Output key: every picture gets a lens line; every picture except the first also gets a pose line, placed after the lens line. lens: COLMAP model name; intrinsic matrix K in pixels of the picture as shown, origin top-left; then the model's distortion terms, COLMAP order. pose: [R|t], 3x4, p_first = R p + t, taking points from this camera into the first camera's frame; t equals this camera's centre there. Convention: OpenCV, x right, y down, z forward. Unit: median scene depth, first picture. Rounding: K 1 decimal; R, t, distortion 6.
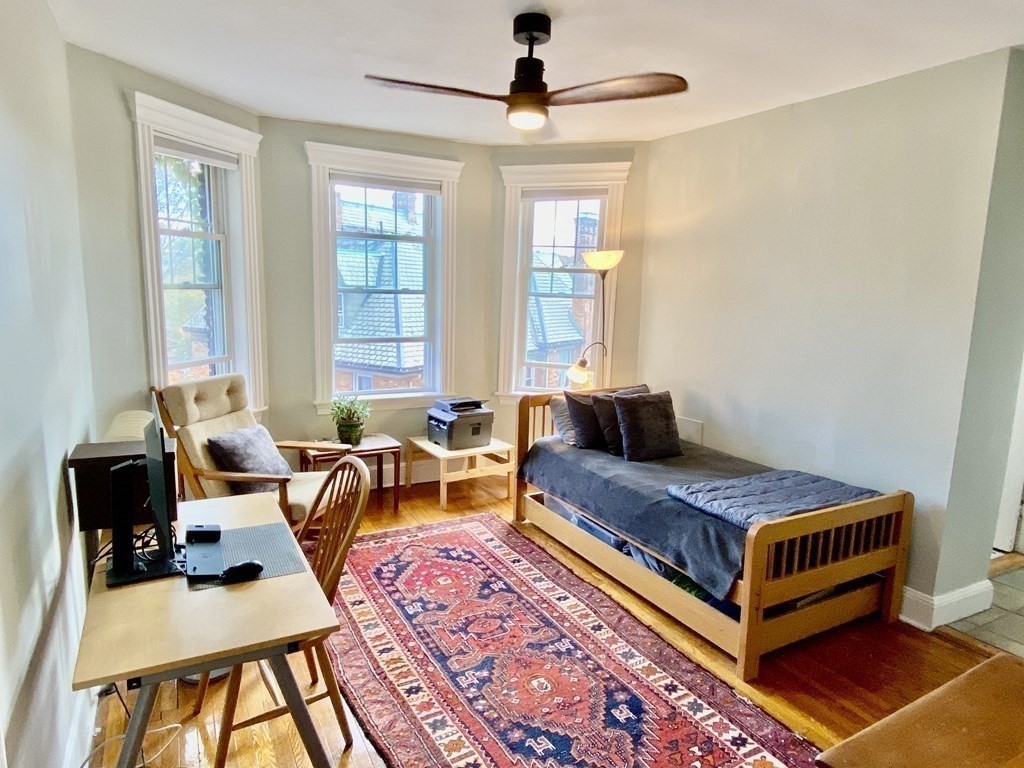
lens RADIAL K [[634.0, 0, 512.0], [0, 634.0, 386.9], [0, 0, 1]] dist [0.077898, -0.070915]
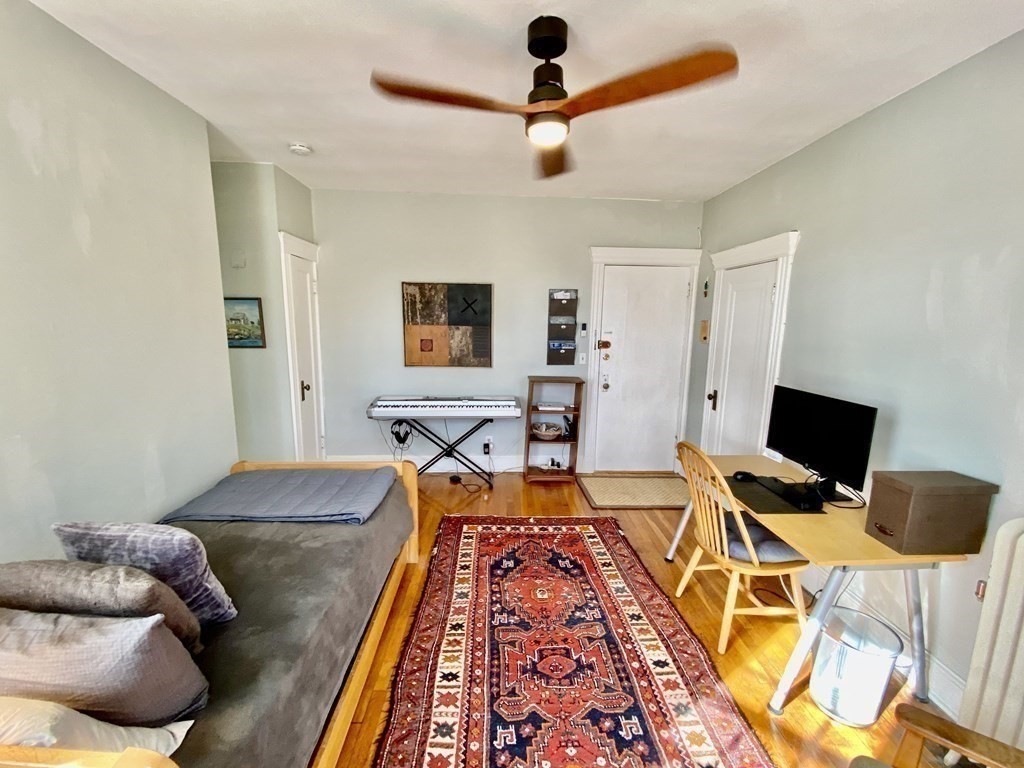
lens RADIAL K [[418.4, 0, 507.7], [0, 418.4, 385.8], [0, 0, 1]] dist [0.020981, -0.020463]
pose [[-0.890607, -0.109692, 0.441347, -0.193736], [0.037009, 0.949775, 0.310737, -0.205296], [-0.453265, 0.293078, -0.841817, 1.334799]]
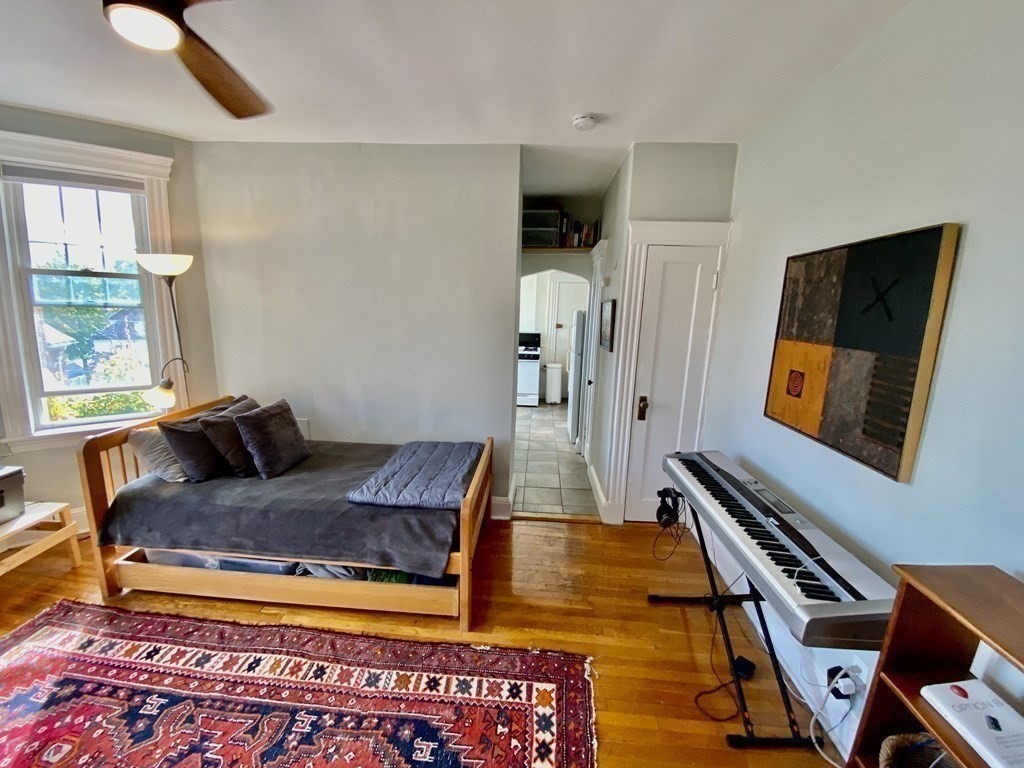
lens RADIAL K [[418.4, 0, 507.7], [0, 418.4, 385.8], [0, 0, 1]] dist [0.020981, -0.020463]
pose [[0.549237, -0.164624, 0.819291, -0.135127], [0.119475, 0.985802, 0.117987, -0.063376], [-0.827082, 0.033082, 0.561107, 0.396123]]
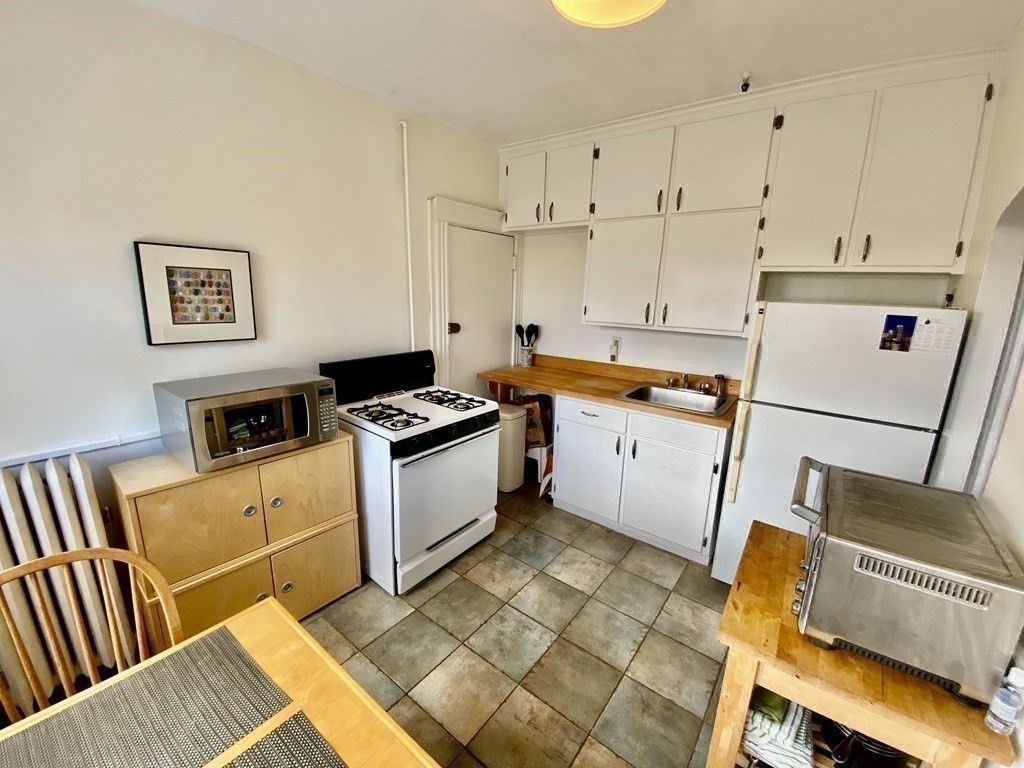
lens RADIAL K [[414.8, 0, 511.2], [0, 414.8, 389.2], [0, 0, 1]] dist [0.037447, -0.035071]
pose [[-0.398585, -0.249538, 0.882531, 0.912266], [0.106179, 0.943247, 0.314660, -0.226431], [-0.910964, 0.219125, -0.349468, 1.594395]]
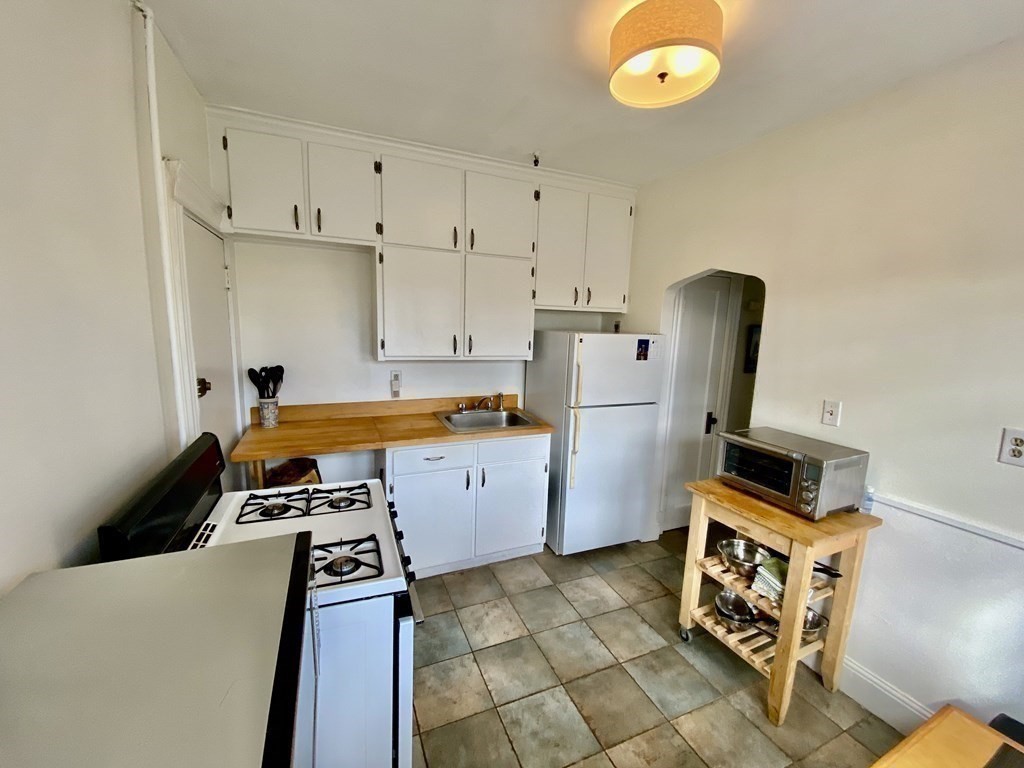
lens RADIAL K [[414.8, 0, 511.2], [0, 414.8, 389.2], [0, 0, 1]] dist [0.037447, -0.035071]
pose [[-0.993561, -0.070540, 0.088660, 1.361520], [-0.039430, 0.948901, 0.313102, -0.258783], [-0.106216, 0.307590, -0.945572, 1.820437]]
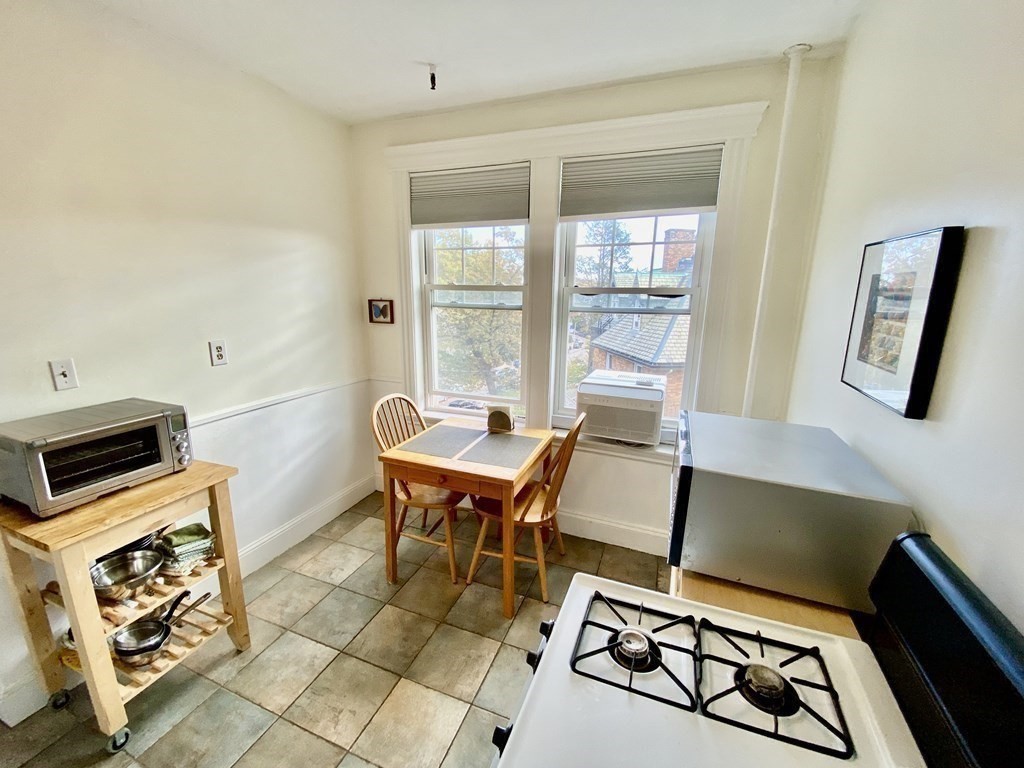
lens RADIAL K [[418.4, 0, 507.7], [0, 418.4, 385.8], [0, 0, 1]] dist [0.020981, -0.020463]
pose [[0.643018, 0.148973, -0.751222, 1.644969], [-0.120733, 0.988351, 0.092655, -0.158031], [0.756275, 0.031118, 0.653514, 1.315944]]
